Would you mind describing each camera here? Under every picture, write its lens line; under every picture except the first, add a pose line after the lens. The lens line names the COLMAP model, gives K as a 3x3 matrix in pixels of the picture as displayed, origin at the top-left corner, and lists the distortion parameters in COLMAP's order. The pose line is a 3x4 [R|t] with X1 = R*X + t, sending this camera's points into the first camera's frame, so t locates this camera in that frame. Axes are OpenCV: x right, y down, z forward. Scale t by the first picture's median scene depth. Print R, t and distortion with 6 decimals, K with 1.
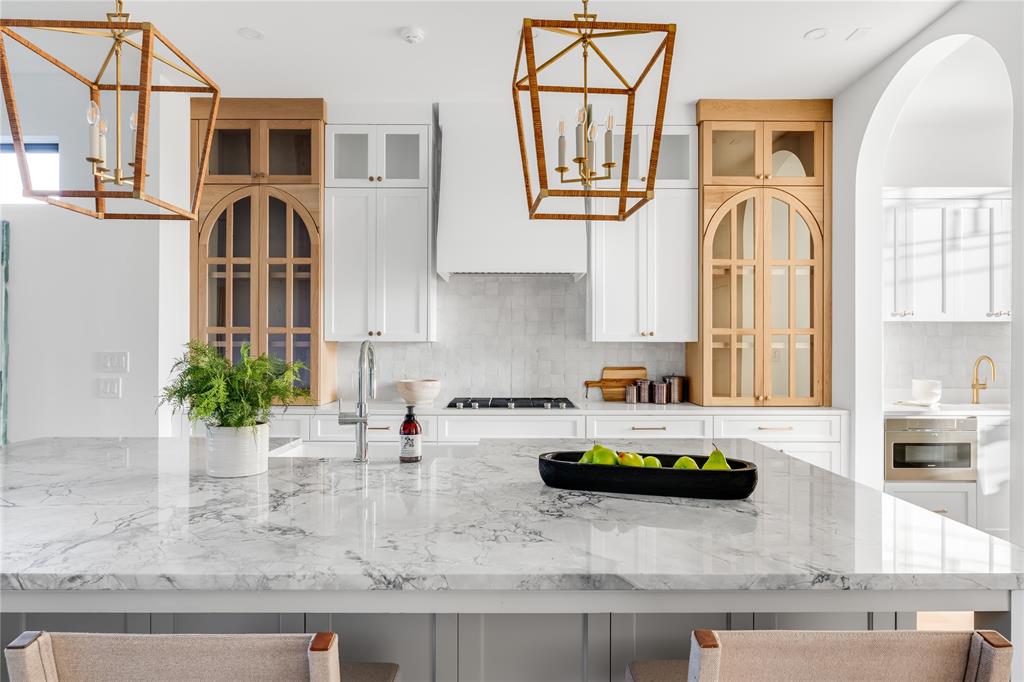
lens RADIAL K [[602.7, 0, 509.7], [0, 602.7, 338.0], [0, 0, 1]] dist [-0.007171, 0.004941]
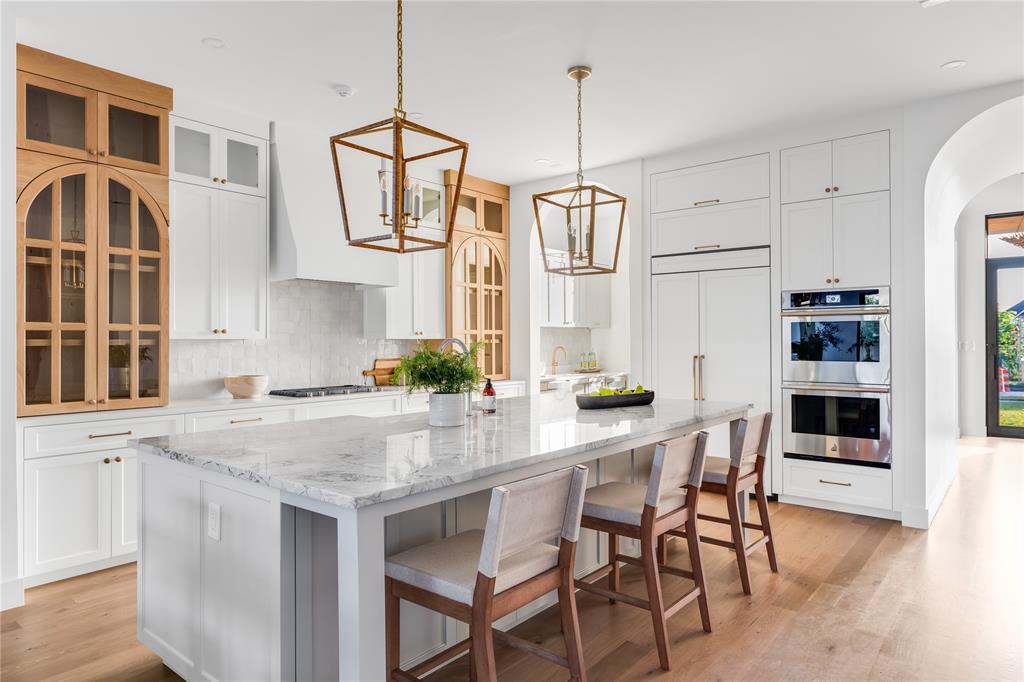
lens RADIAL K [[649.7, 0, 510.4], [0, 649.7, 337.3], [0, 0, 1]] dist [-0.001458, -0.002375]
pose [[0.631223, 0.000613, 0.775601, -0.774417], [0.000945, 0.999998, -0.001559, 0.005082], [-0.775601, 0.001717, 0.631222, -0.082673]]
